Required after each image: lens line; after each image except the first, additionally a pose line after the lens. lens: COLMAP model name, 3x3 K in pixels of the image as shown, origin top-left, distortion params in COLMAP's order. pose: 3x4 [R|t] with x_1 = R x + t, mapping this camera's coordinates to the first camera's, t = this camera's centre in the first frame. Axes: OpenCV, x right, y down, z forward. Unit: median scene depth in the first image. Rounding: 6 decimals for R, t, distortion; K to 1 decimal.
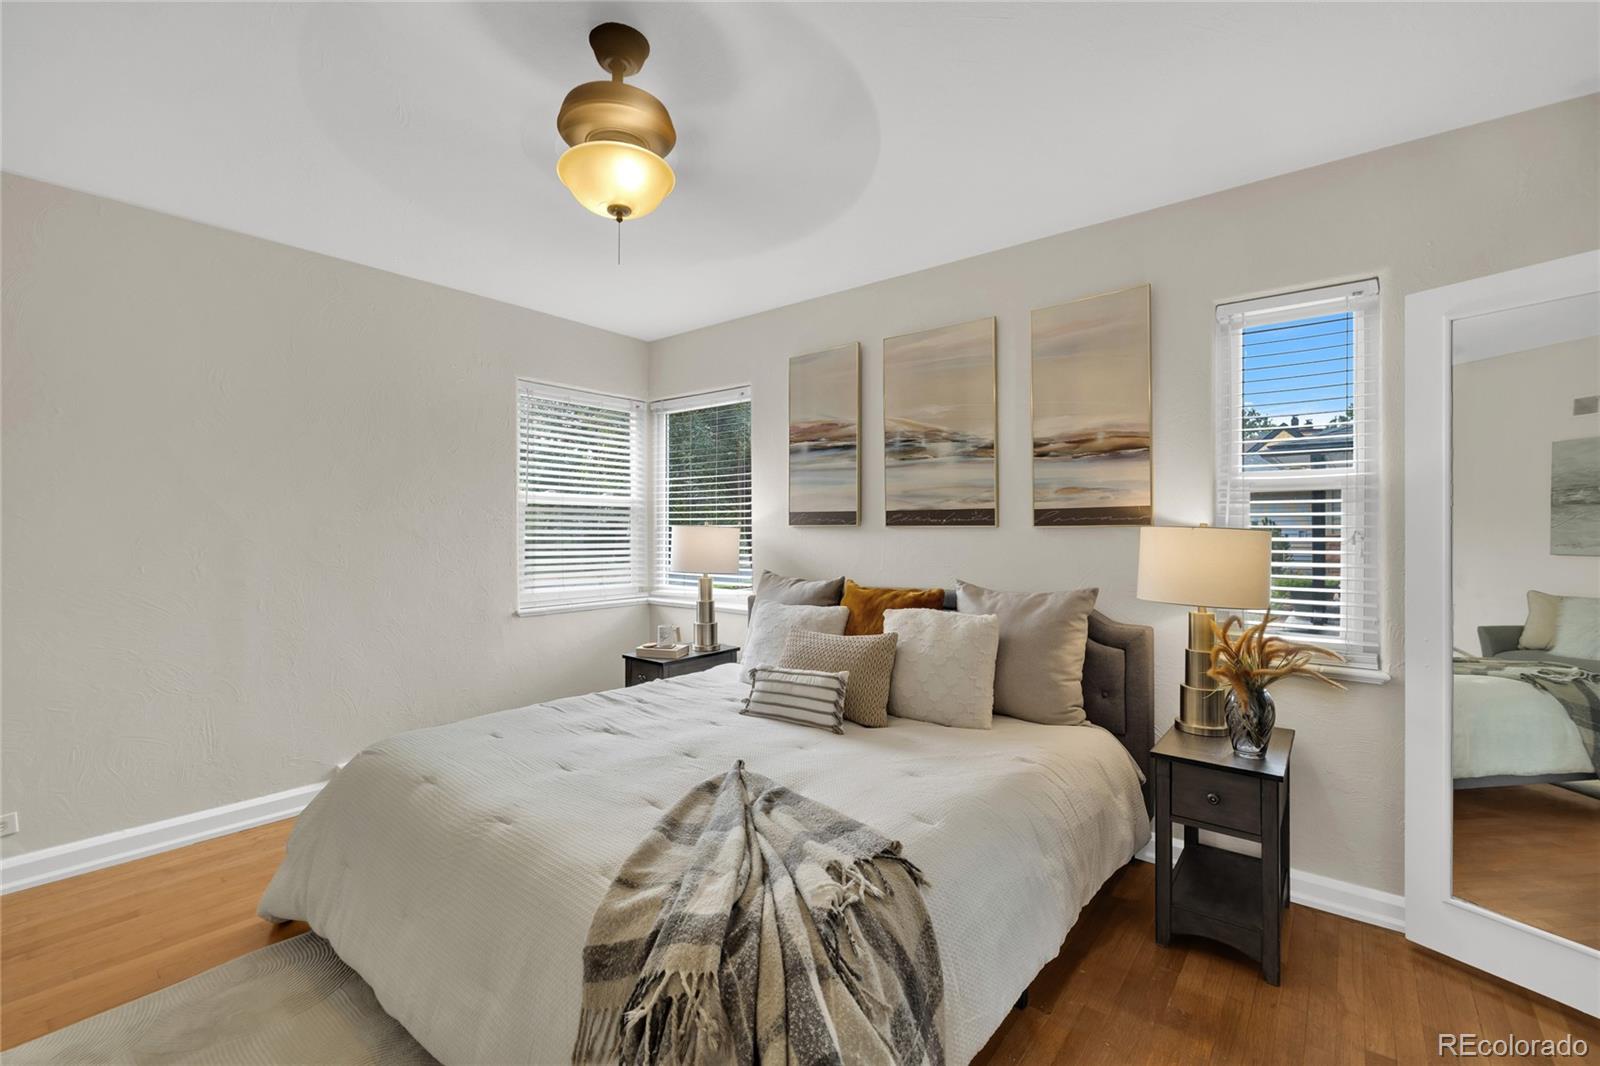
lens RADIAL K [[689.6, 0, 799.5], [0, 689.6, 523.4], [0, 0, 1]] dist [-0.000166, 0.000186]
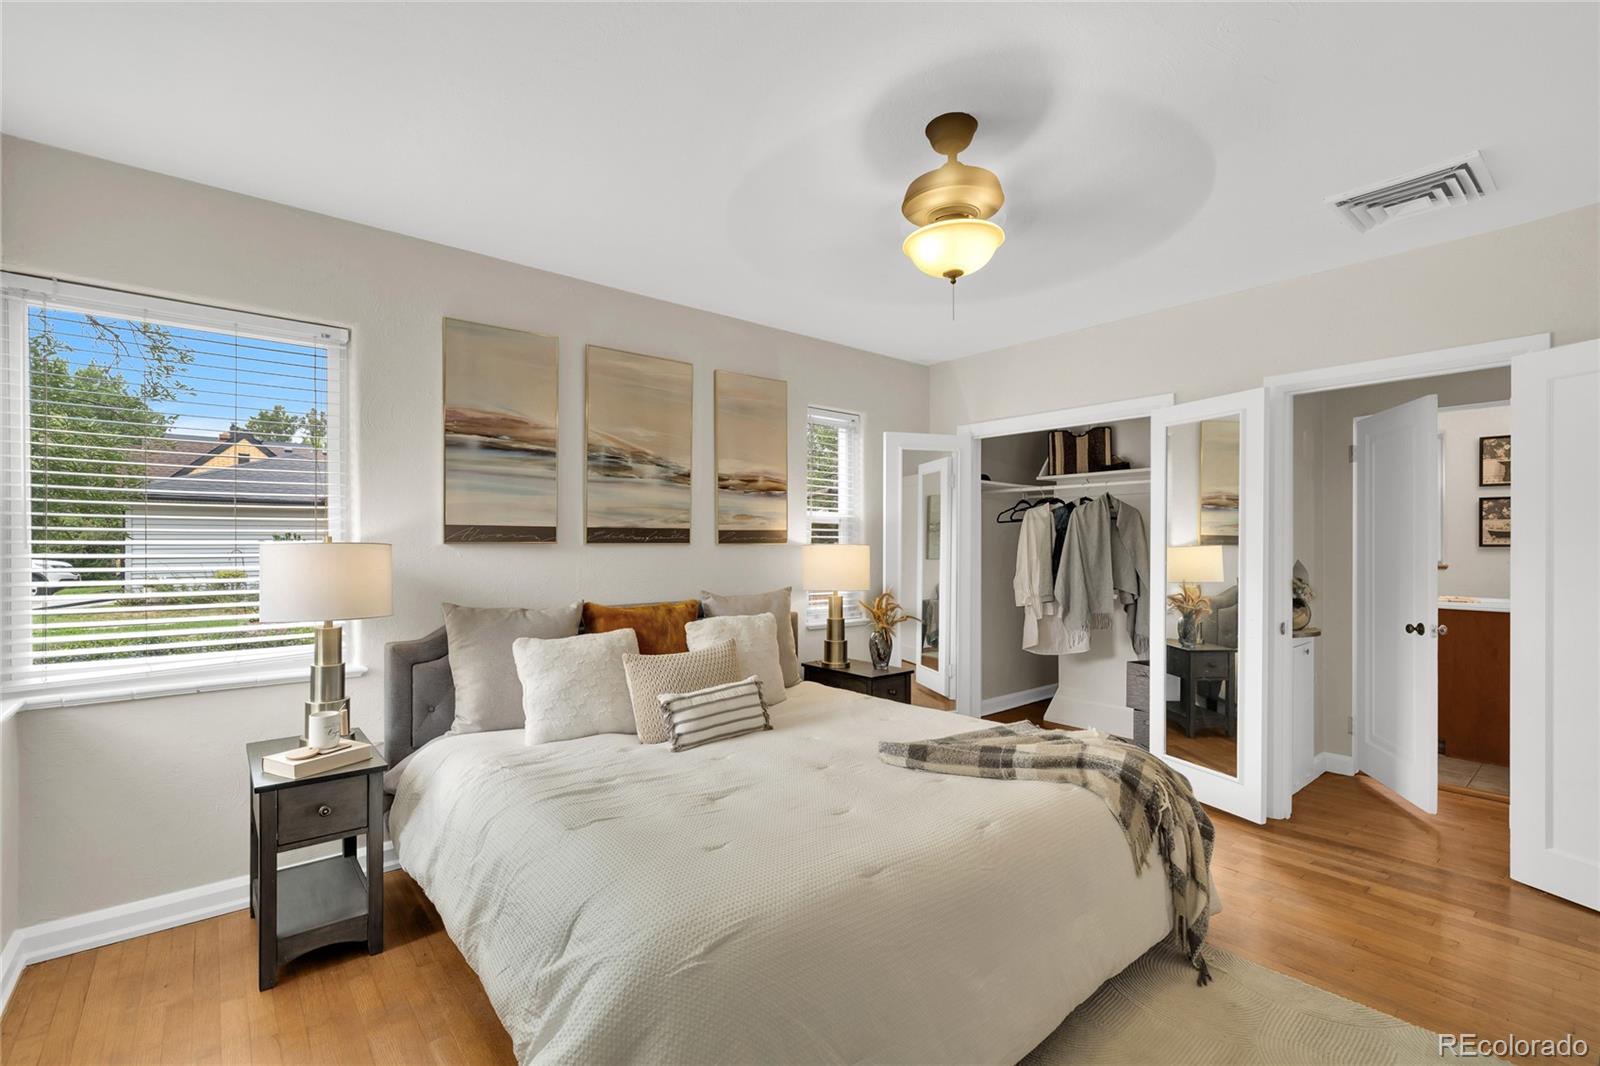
lens RADIAL K [[700.1, 0, 796.5], [0, 700.1, 555.4], [0, 0, 1]] dist [-0.000171, 0.000114]
pose [[0.192421, -0.021559, 0.981076, -0.829991], [-0.010102, 0.999662, 0.023949, -0.006518], [-0.981261, -0.014519, 0.192138, 0.581928]]
